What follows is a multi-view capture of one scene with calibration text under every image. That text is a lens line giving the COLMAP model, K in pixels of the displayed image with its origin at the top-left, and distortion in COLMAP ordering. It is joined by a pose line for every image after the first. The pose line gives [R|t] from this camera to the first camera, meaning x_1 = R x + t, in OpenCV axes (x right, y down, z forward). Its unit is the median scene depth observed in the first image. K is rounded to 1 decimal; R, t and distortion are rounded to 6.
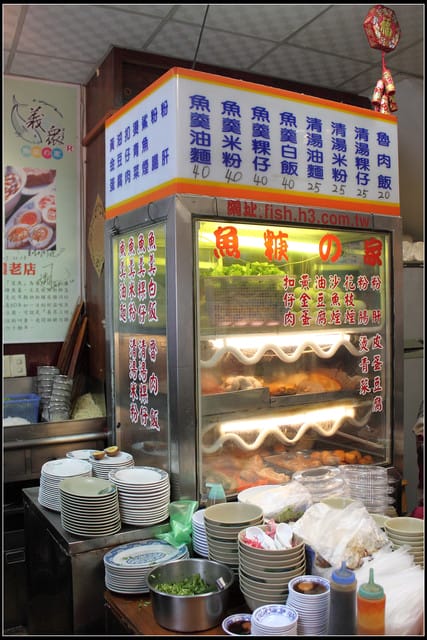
lens RADIAL K [[602.8, 0, 213.3], [0, 602.8, 319.6], [0, 0, 1]] dist [-0.058499, 0.000000]
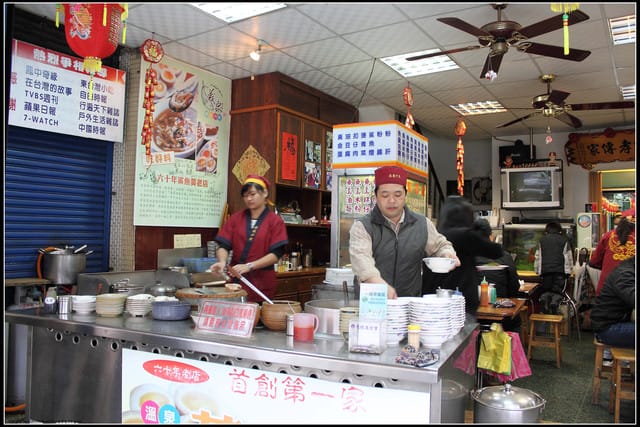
lens RADIAL K [[546.2, 0, 320.5], [0, 546.2, 213.9], [0, 0, 1]] dist [-0.010949, -0.000595]
pose [[0.844692, 0.051143, 0.532803, -0.850981], [-0.023717, 0.998023, -0.058199, 0.082947], [-0.534727, 0.036524, 0.844235, -0.470088]]
